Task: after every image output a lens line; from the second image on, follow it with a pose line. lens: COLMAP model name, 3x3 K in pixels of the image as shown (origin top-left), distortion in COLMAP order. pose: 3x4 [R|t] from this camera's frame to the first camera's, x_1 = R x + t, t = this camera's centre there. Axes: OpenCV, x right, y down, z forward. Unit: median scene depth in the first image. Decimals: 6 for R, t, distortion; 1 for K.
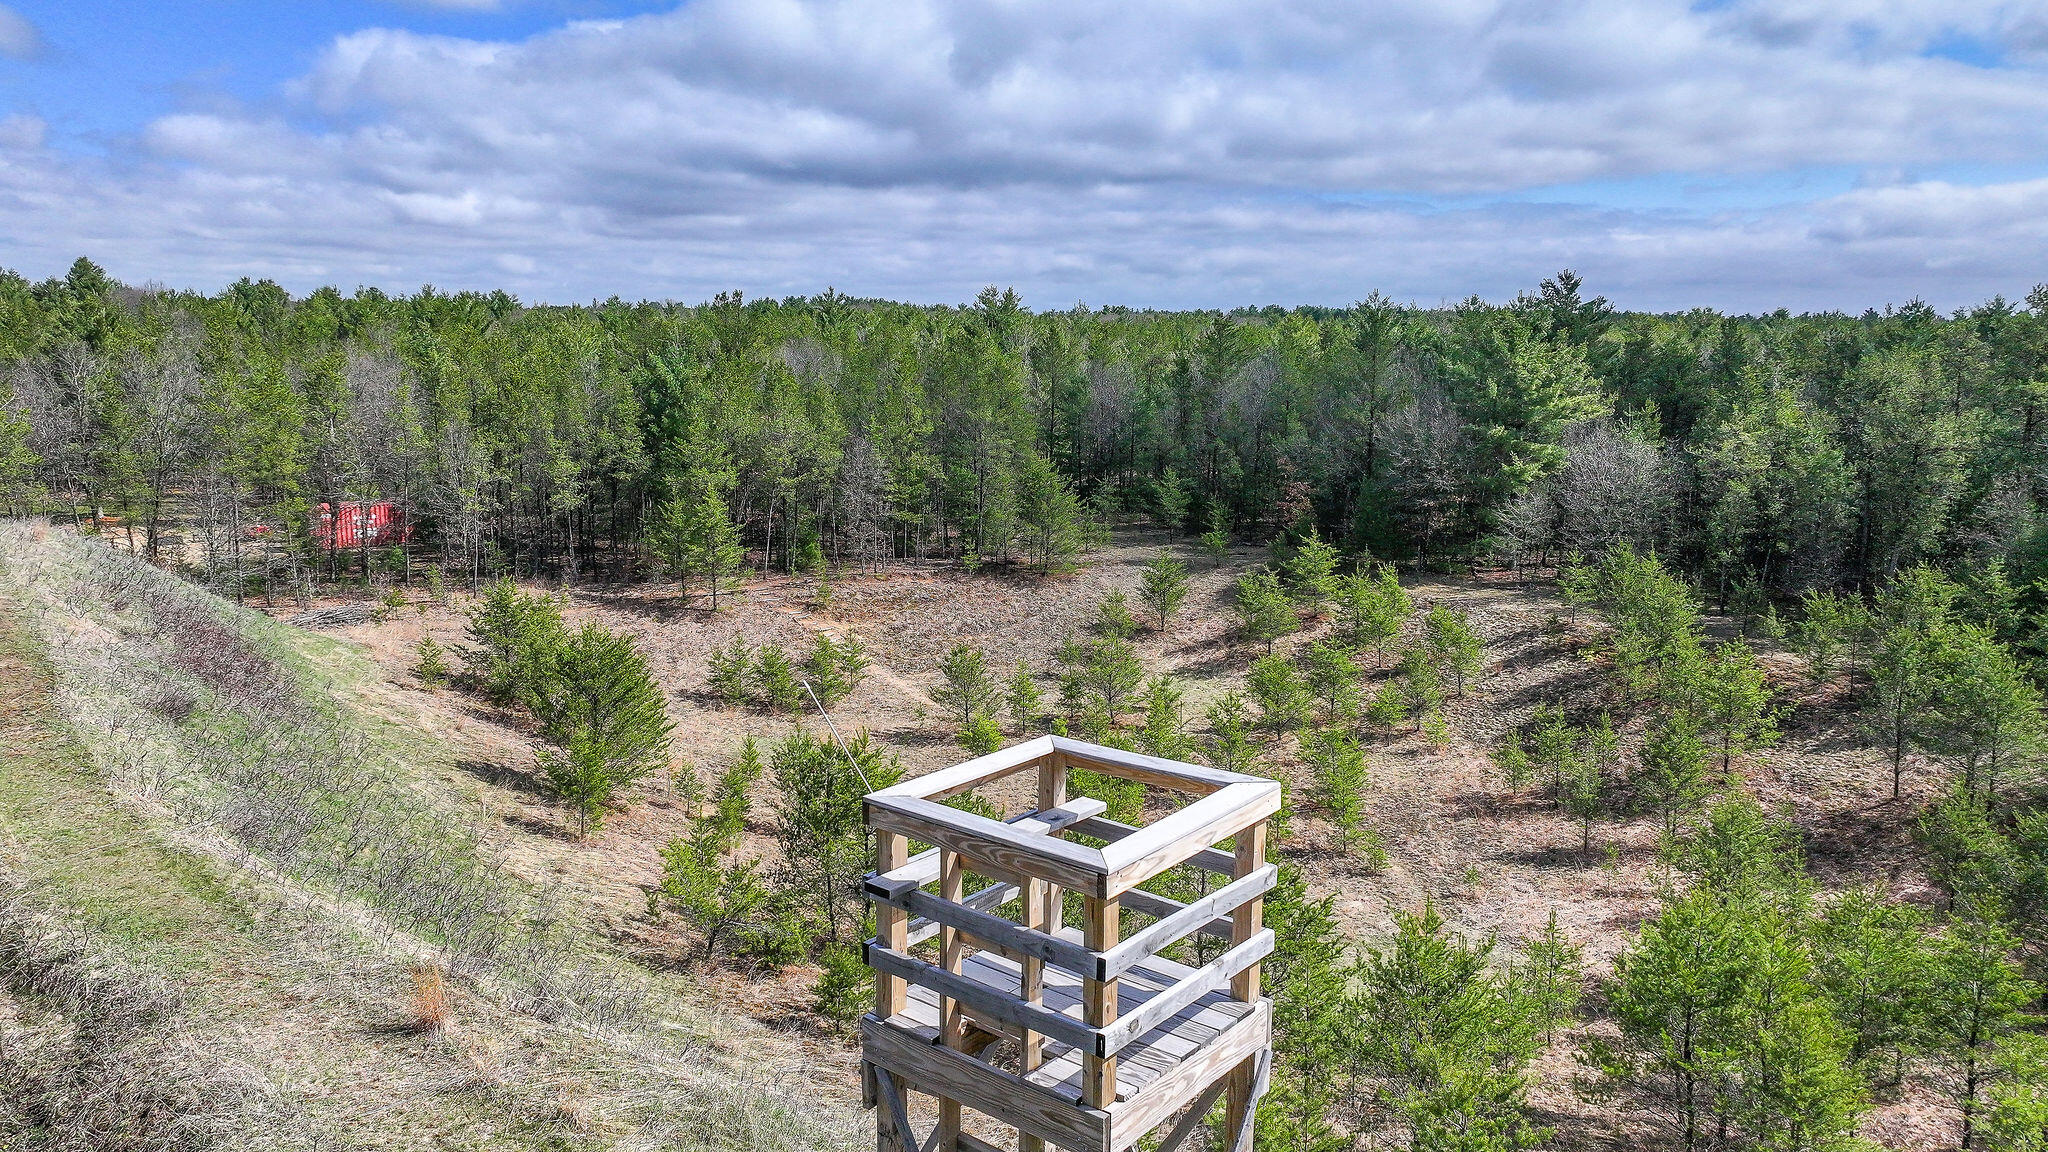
lens RADIAL K [[1461.0, 0, 1021.3], [0, 1461.0, 576.3], [0, 0, 1]] dist [0.005450, 0.003542]
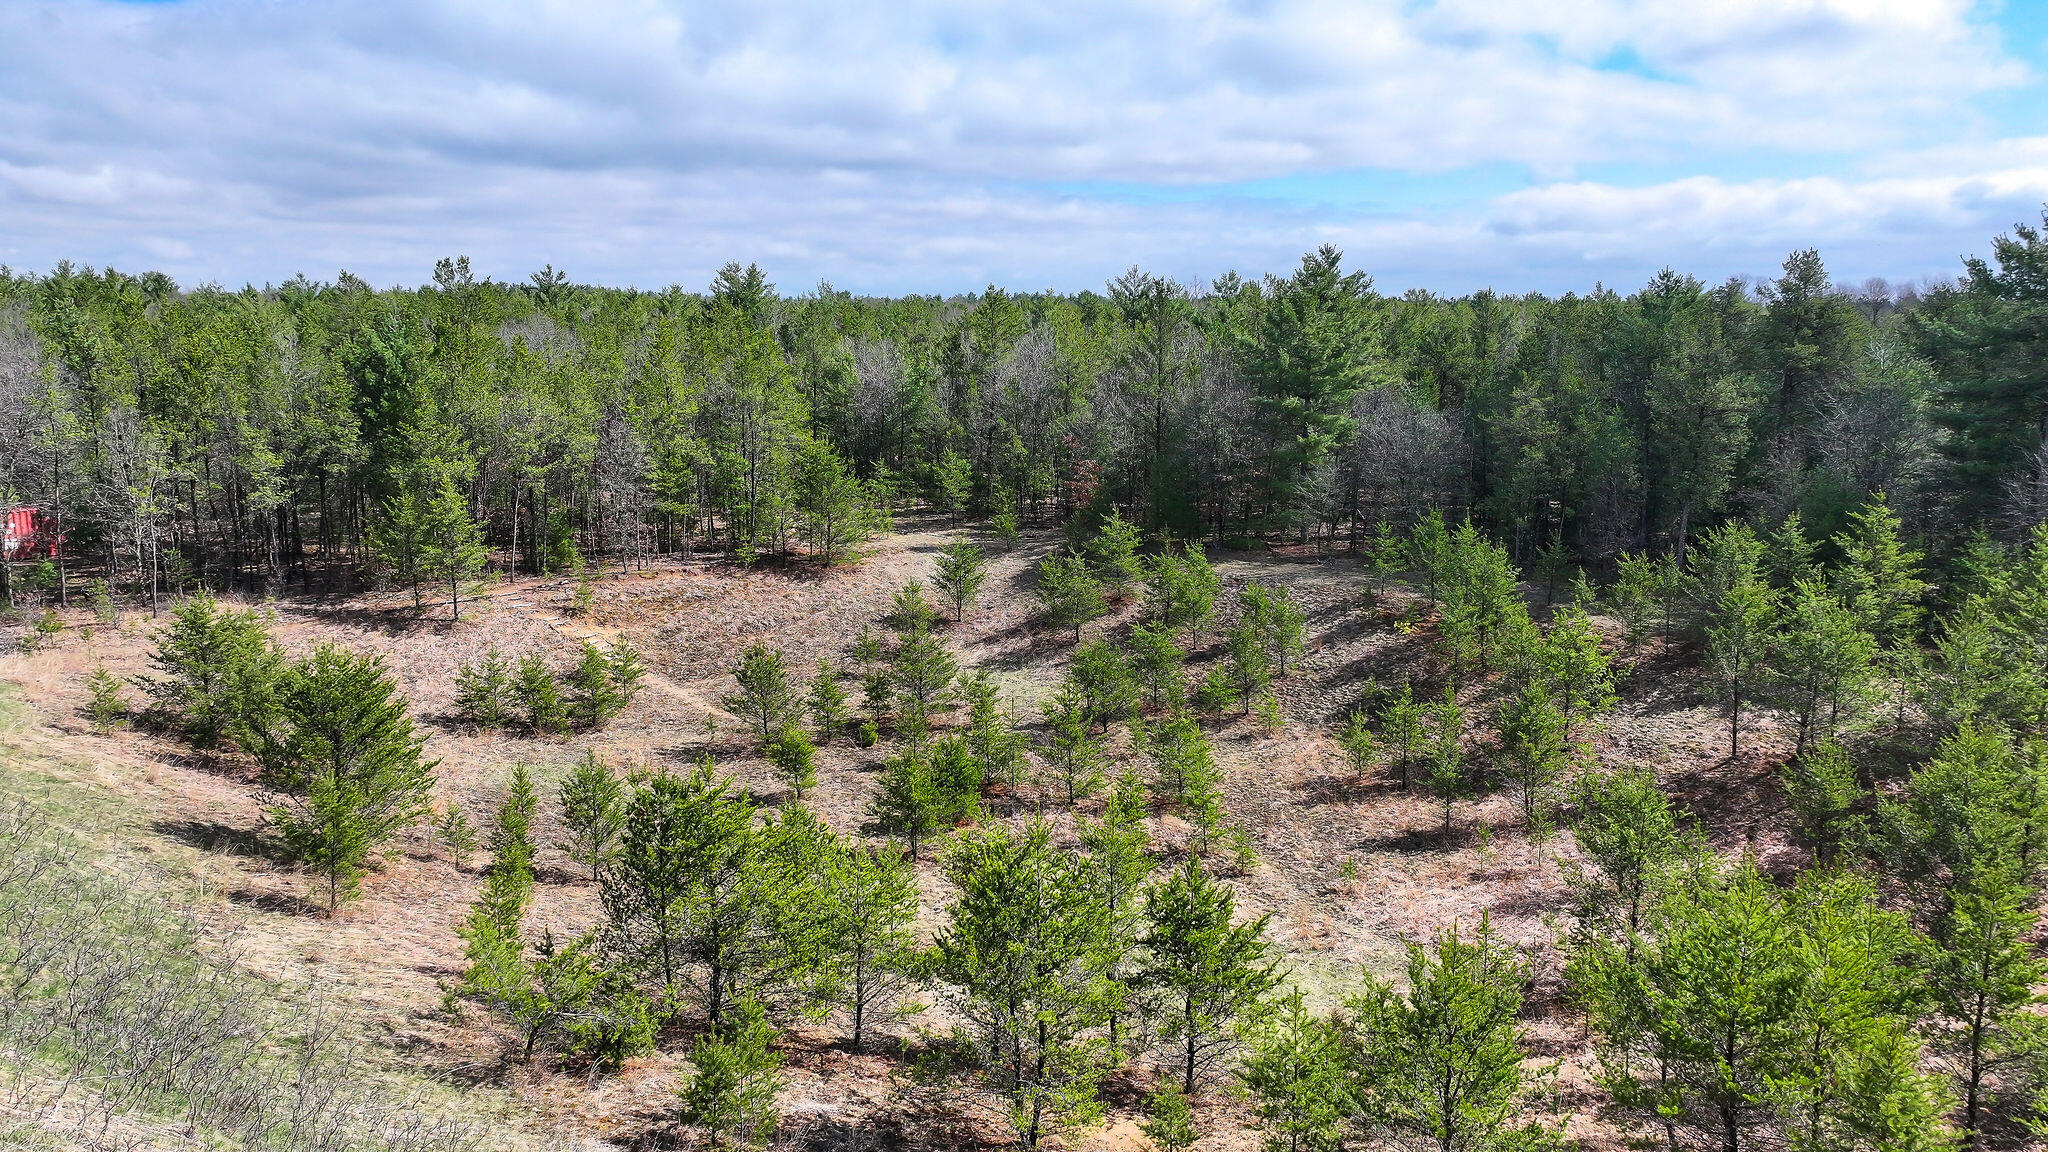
lens RADIAL K [[1451.5, 0, 1015.2], [0, 1451.5, 566.5], [0, 0, 1]] dist [0.000722, 0.014579]
pose [[0.981159, -0.036156, 0.189790, -0.046183], [0.036246, 0.999338, 0.002998, 0.000957], [-0.189772, 0.003937, 0.981820, 0.086988]]
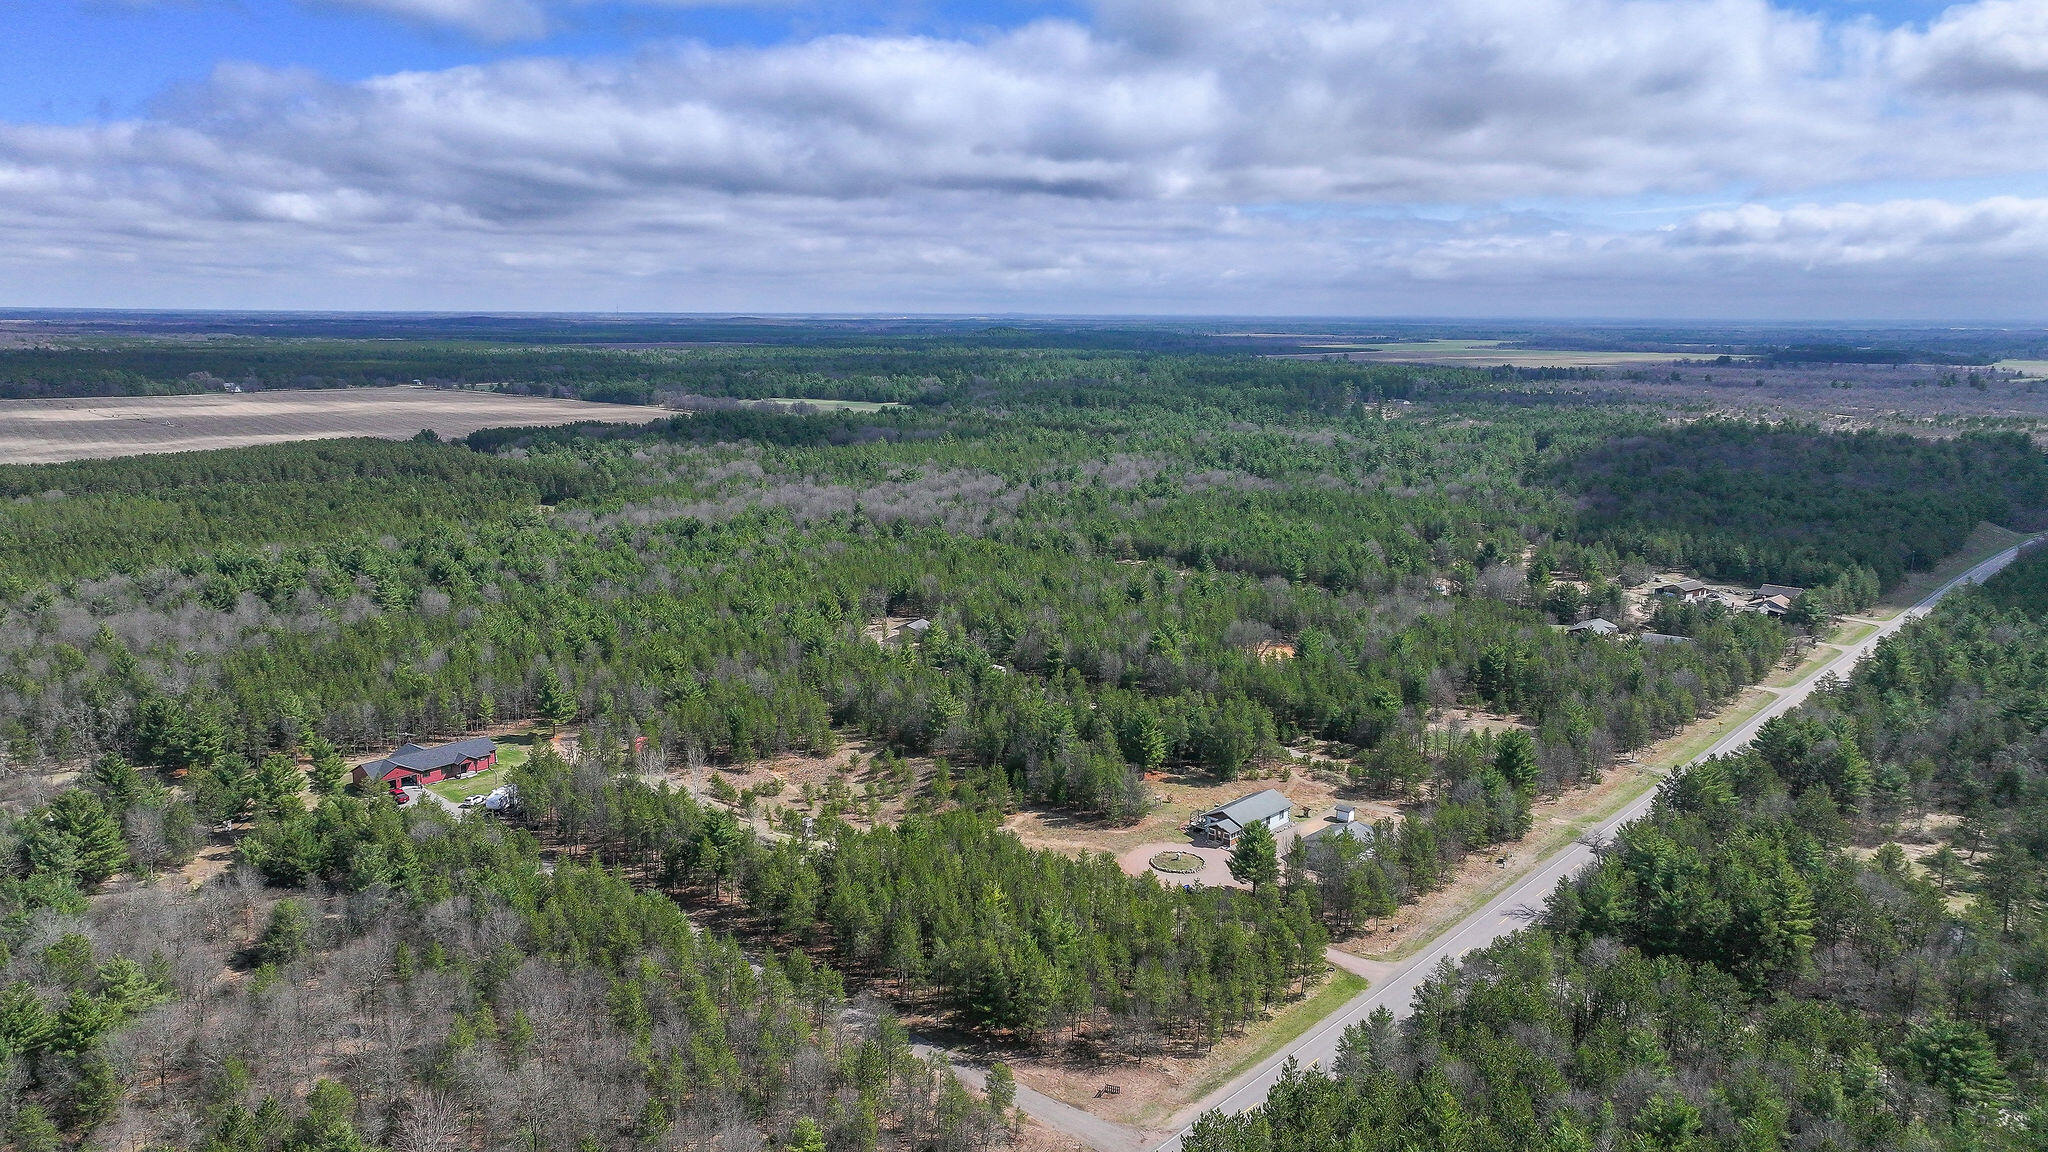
lens RADIAL K [[1461.0, 0, 1021.3], [0, 1461.0, 576.3], [0, 0, 1]] dist [0.005450, 0.003542]
pose [[0.994381, -0.018644, 0.104203, 0.157168], [0.016877, 0.999699, 0.017811, -0.631926], [-0.104504, -0.015952, 0.994397, -3.477106]]
